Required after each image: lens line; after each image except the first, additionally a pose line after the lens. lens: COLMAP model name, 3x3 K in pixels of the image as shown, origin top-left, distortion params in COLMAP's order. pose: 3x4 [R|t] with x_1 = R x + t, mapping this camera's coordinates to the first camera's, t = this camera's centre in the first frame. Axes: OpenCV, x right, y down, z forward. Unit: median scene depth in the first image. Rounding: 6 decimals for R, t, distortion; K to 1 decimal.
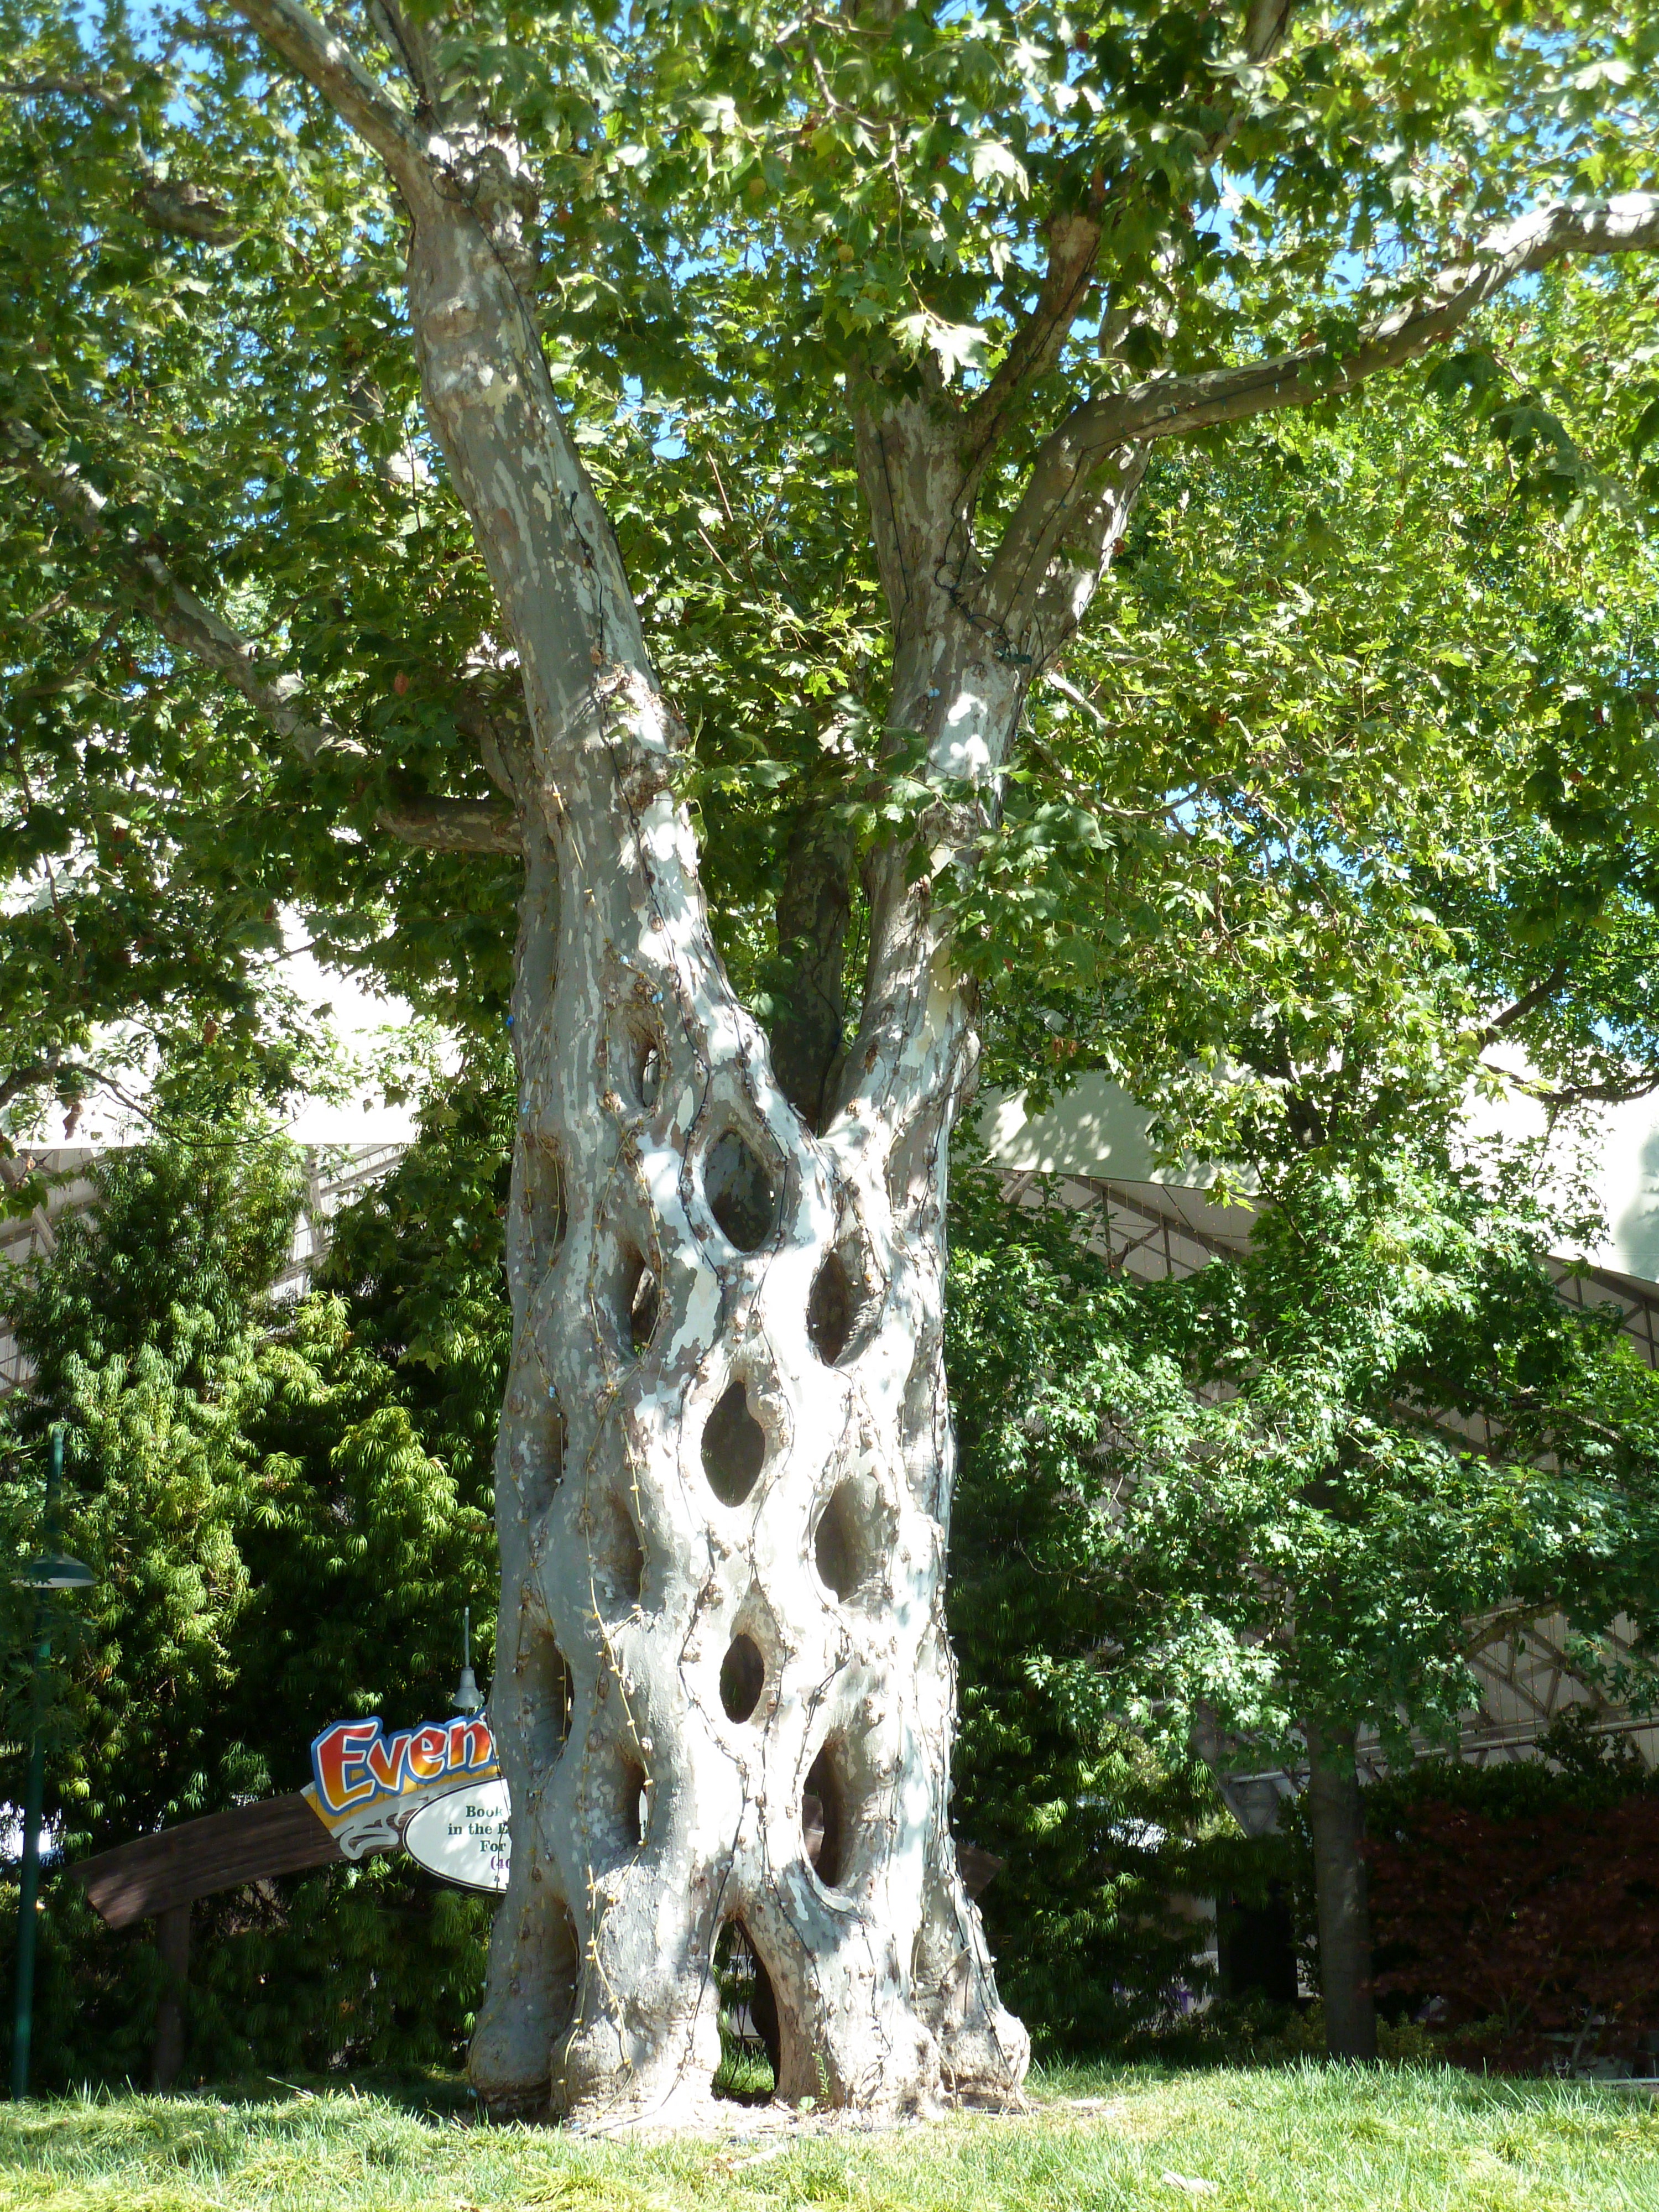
lens RADIAL K [[2942.2, 0, 829.0], [0, 2942.2, 1106.0], [0, 0, 1]] dist [-0.005332, -0.026390]
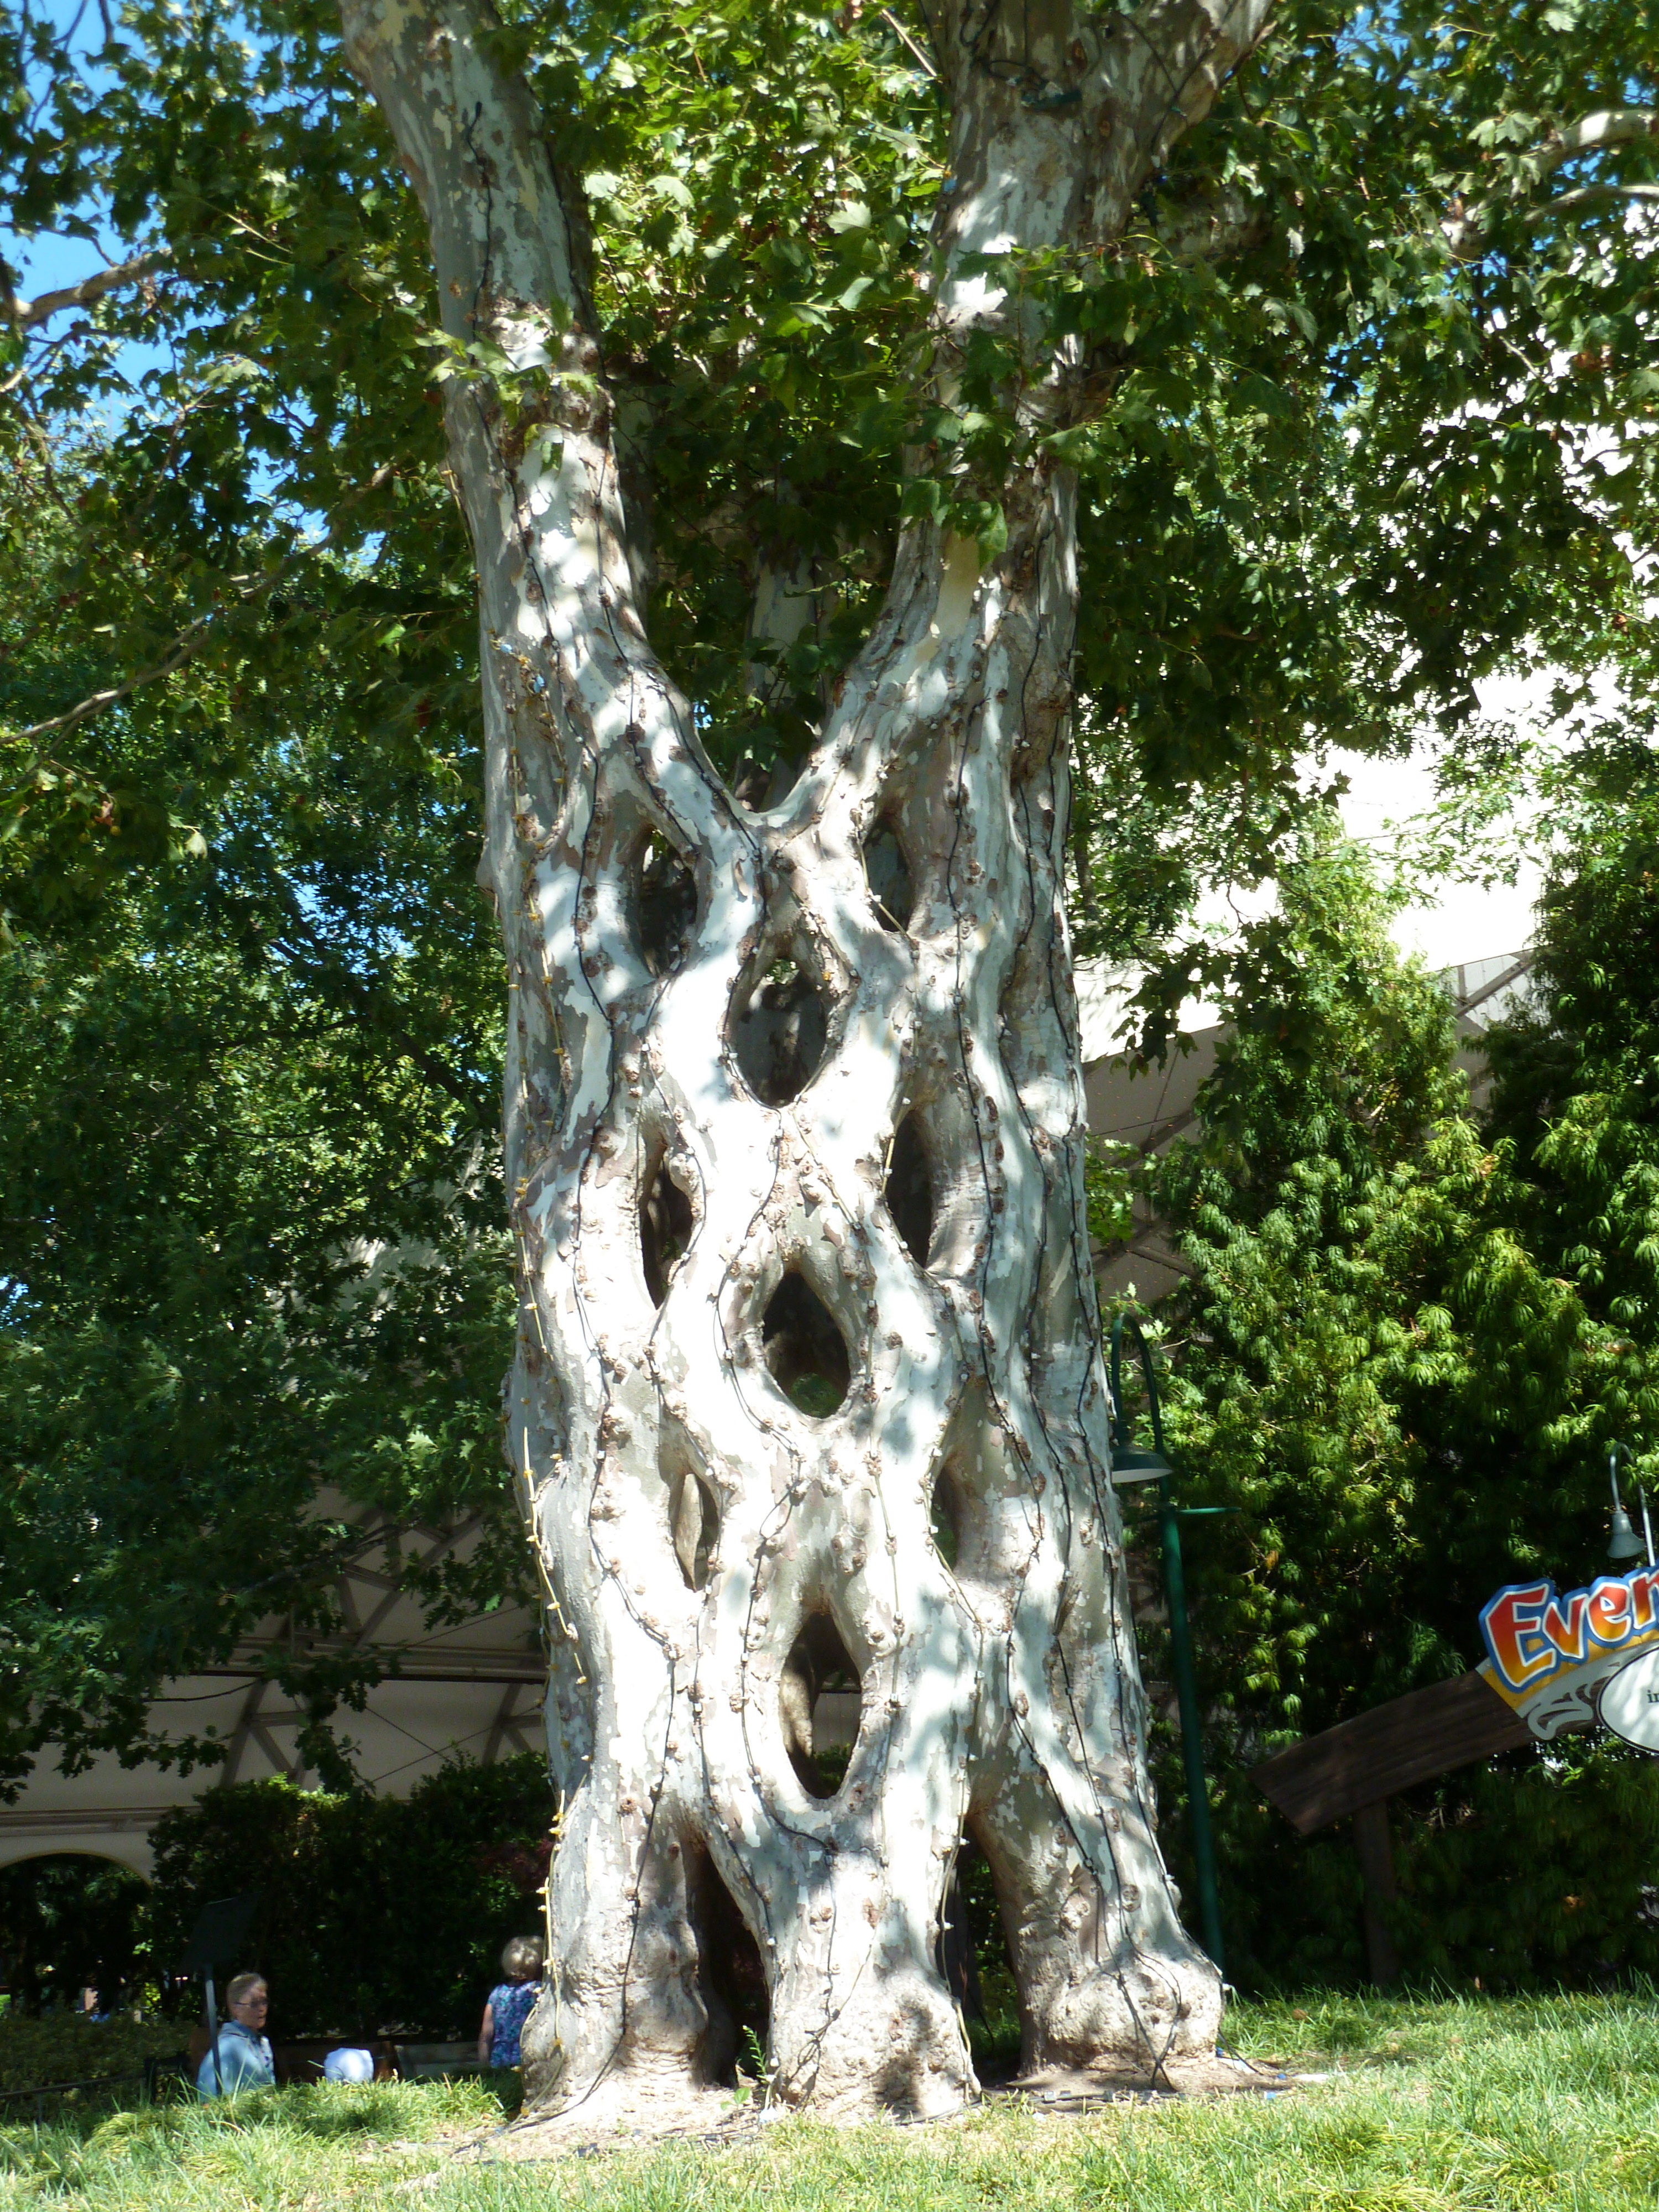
lens RADIAL K [[2942.2, 0, 829.0], [0, 2942.2, 1106.0], [0, 0, 1]] dist [-0.005332, -0.026390]
pose [[0.819910, -0.189537, -0.540206, 0.417228], [0.210239, 0.977360, -0.023821, 0.110470], [0.532491, -0.094041, 0.841195, 0.385835]]
